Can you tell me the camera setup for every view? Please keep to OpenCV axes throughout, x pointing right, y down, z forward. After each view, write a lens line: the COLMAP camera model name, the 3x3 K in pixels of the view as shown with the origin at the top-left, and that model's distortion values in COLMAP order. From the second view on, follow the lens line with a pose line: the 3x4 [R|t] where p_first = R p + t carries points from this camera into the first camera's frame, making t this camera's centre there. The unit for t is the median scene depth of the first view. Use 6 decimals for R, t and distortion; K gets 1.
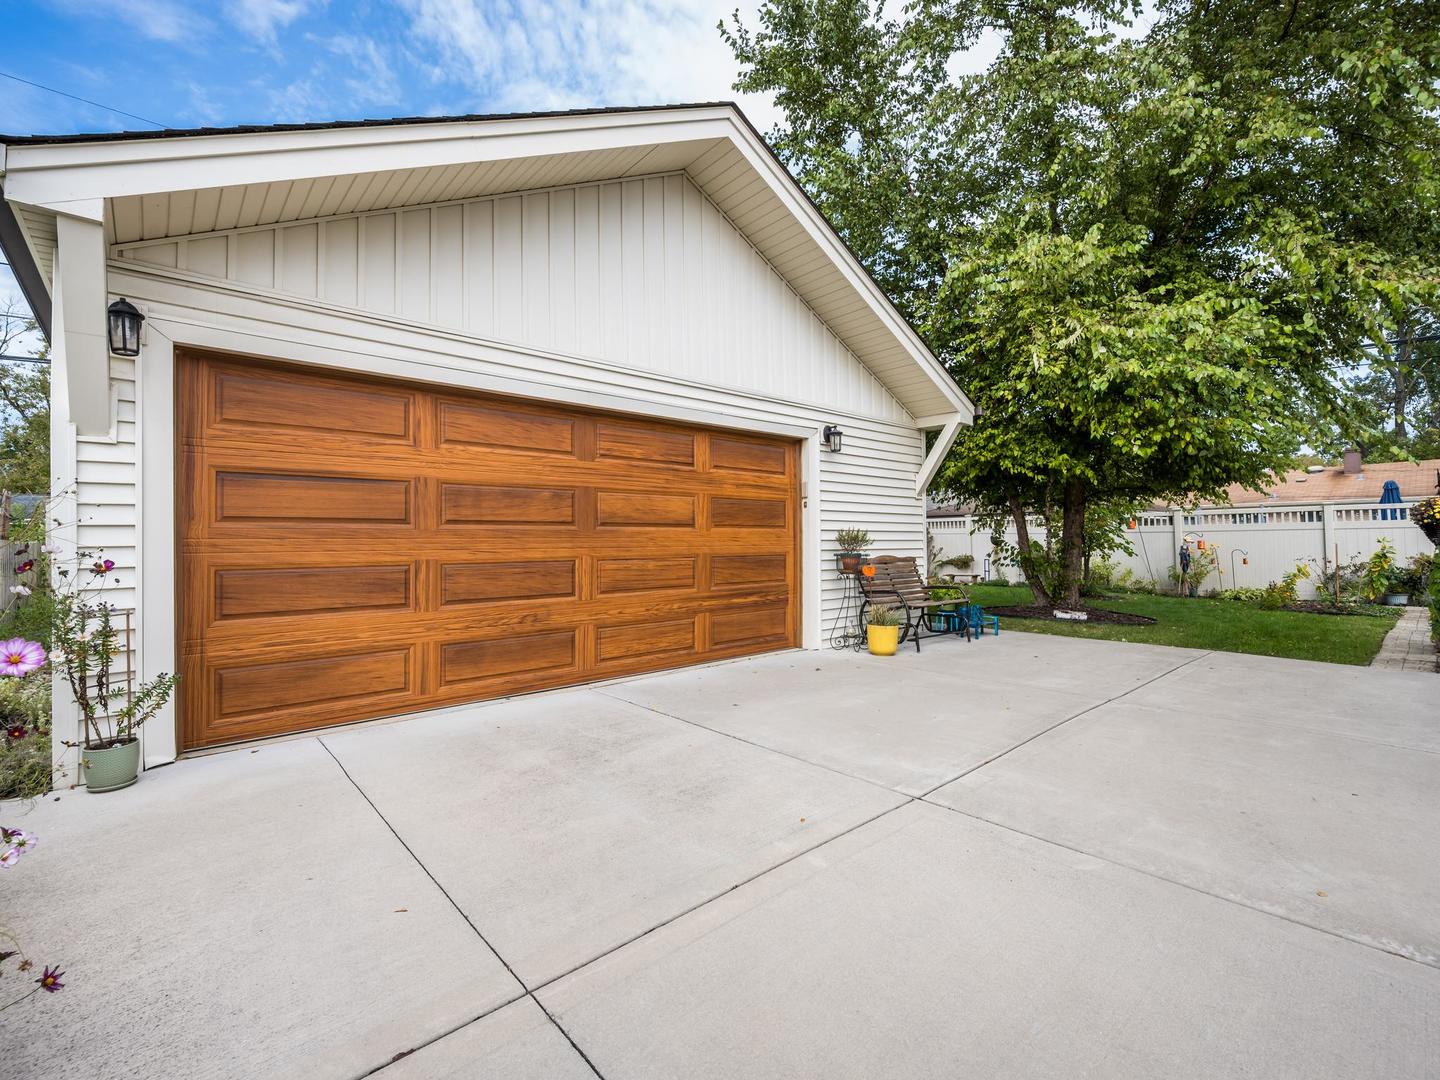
lens RADIAL K [[641.4, 0, 727.0], [0, 641.4, 538.0], [0, 0, 1]] dist [-0.001806, 0.000976]
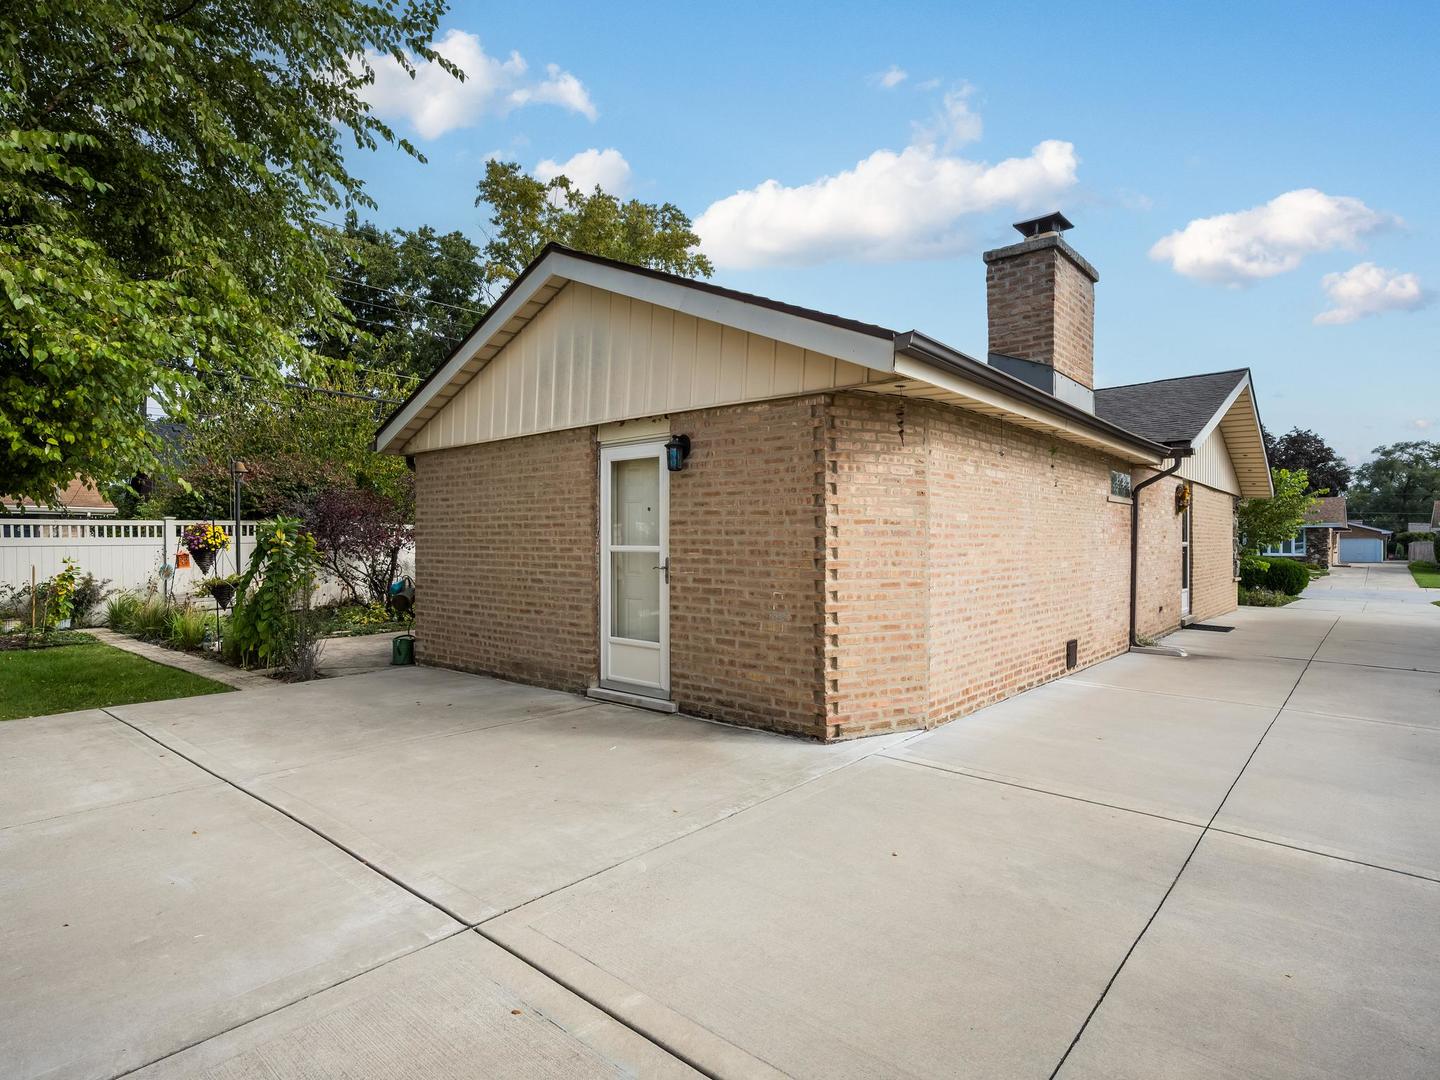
lens RADIAL K [[759.3, 0, 726.5], [0, 759.3, 539.5], [0, 0, 1]] dist [0.006098, 0.001470]
pose [[-0.131166, 0.013592, 0.991267, -0.633866], [-0.006021, 0.999877, -0.014506, -0.055965], [-0.991342, -0.007871, -0.131068, 0.758453]]
